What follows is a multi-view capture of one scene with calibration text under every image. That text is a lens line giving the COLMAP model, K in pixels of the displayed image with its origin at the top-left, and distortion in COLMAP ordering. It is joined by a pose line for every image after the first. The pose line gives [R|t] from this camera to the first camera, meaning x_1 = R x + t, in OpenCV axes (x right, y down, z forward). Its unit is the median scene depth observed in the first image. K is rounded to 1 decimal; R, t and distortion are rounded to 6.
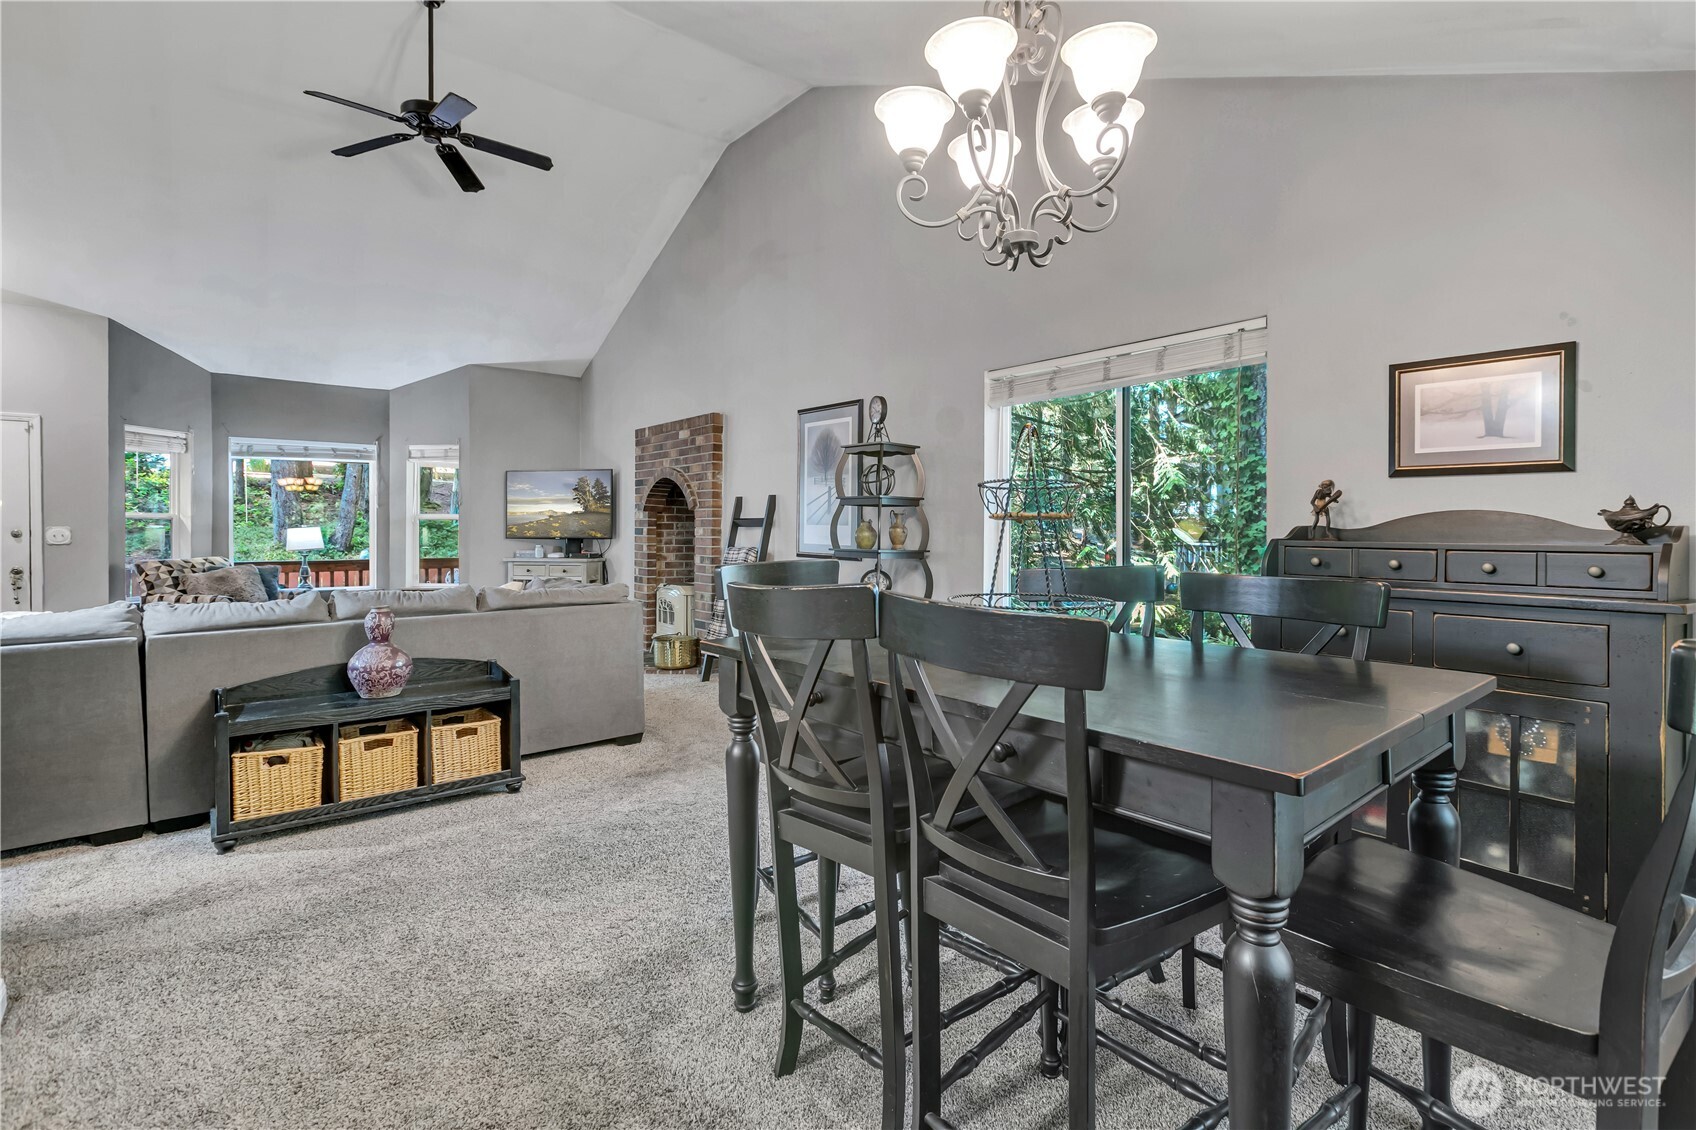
lens RADIAL K [[791.5, 0, 865.7], [0, 791.5, 524.1], [0, 0, 1]] dist [-0.000053, -0.005801]
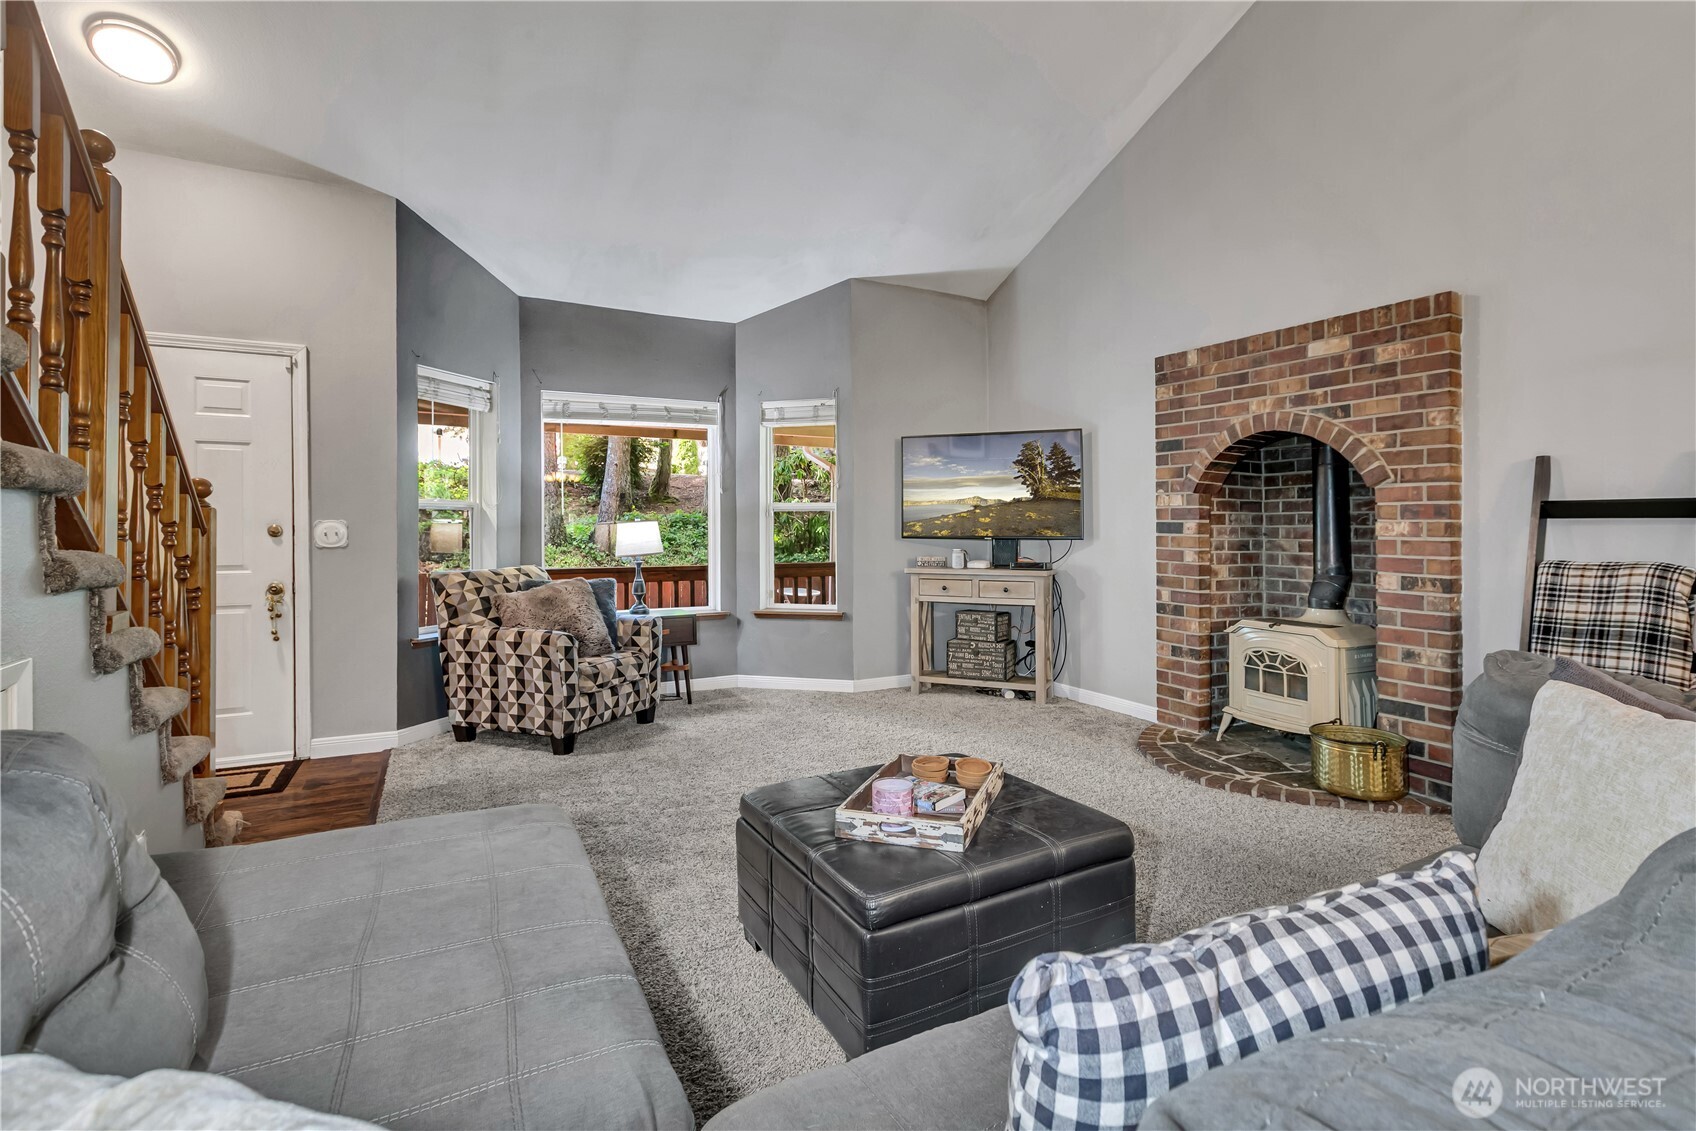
lens RADIAL K [[797.9, 0, 858.4], [0, 797.9, 517.5], [0, 0, 1]] dist [-0.002592, 0.000261]
pose [[0.980989, -0.002195, -0.194053, -0.420910], [0.001582, 0.999993, -0.003315, 0.003413], [0.194059, 0.002945, 0.980986, 0.391901]]
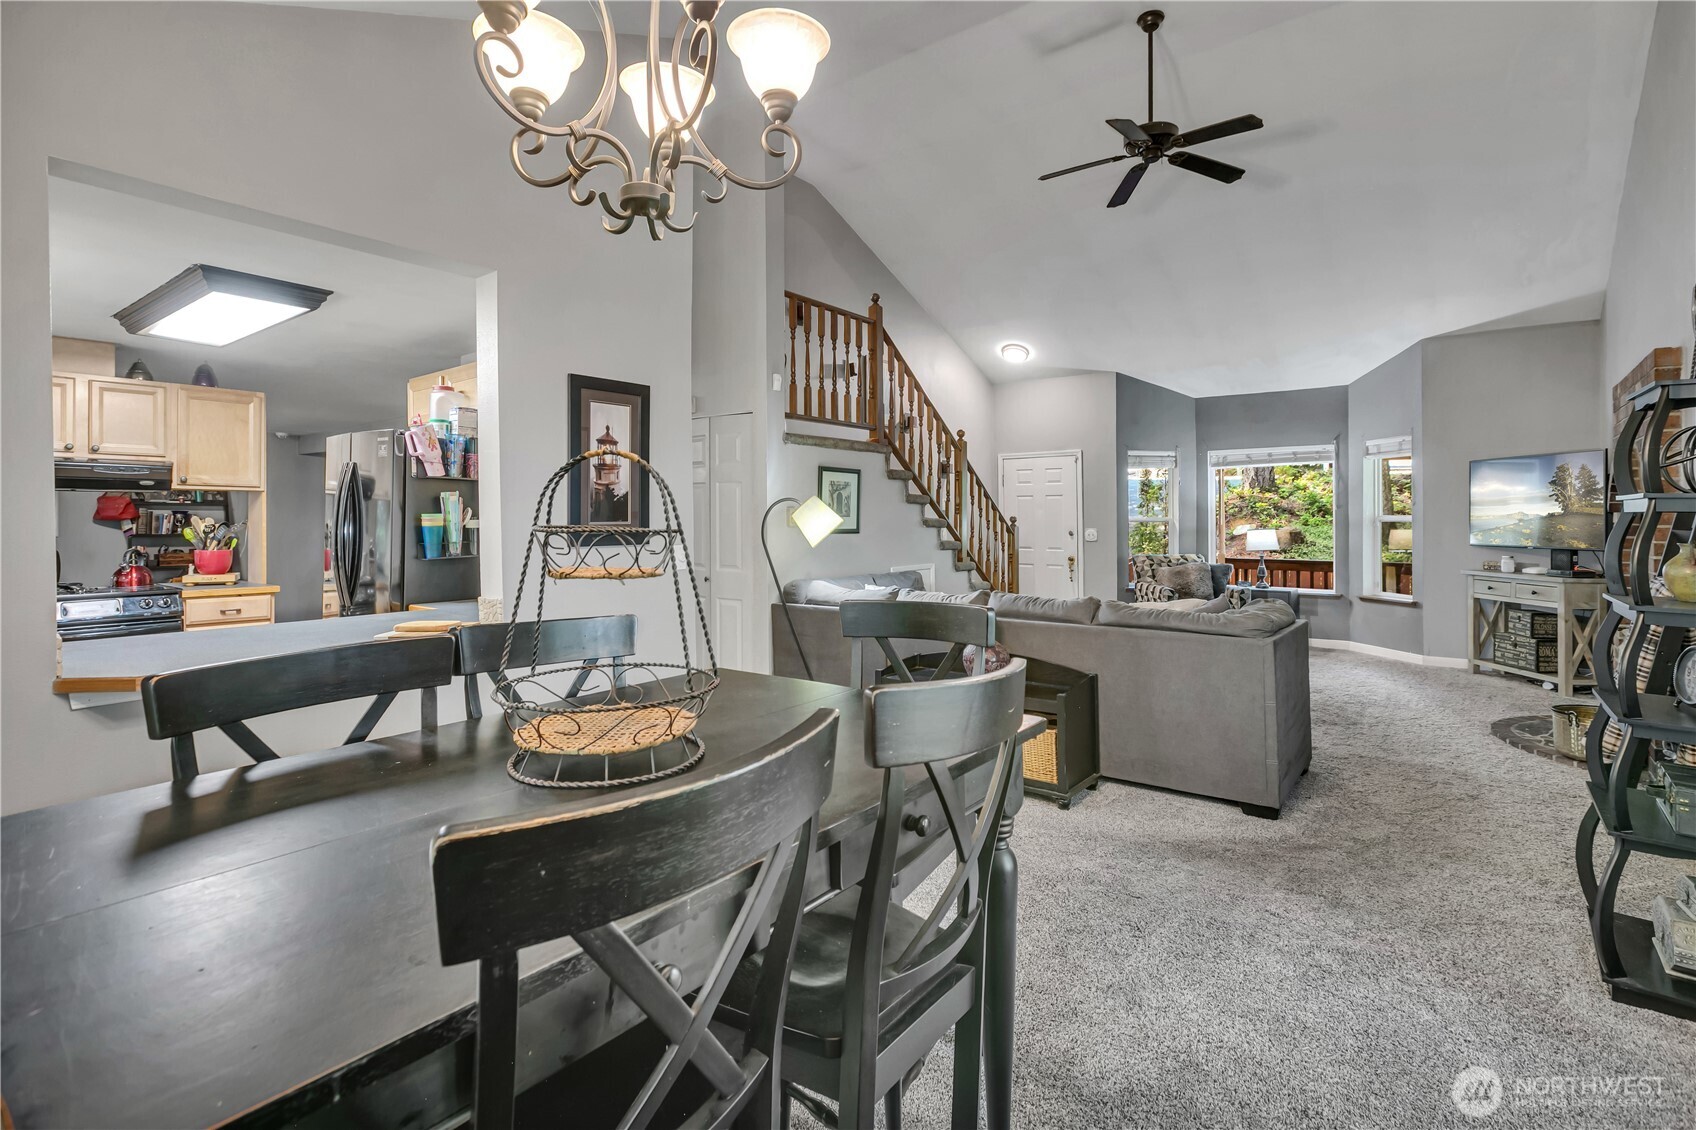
lens RADIAL K [[797.9, 0, 858.4], [0, 797.9, 517.0], [0, 0, 1]] dist [-0.002592, 0.000261]
pose [[0.221688, -0.001838, -0.975116, 0.233610], [0.004650, 0.999989, -0.000828, -0.015416], [0.975107, -0.004351, 0.221694, 0.249684]]
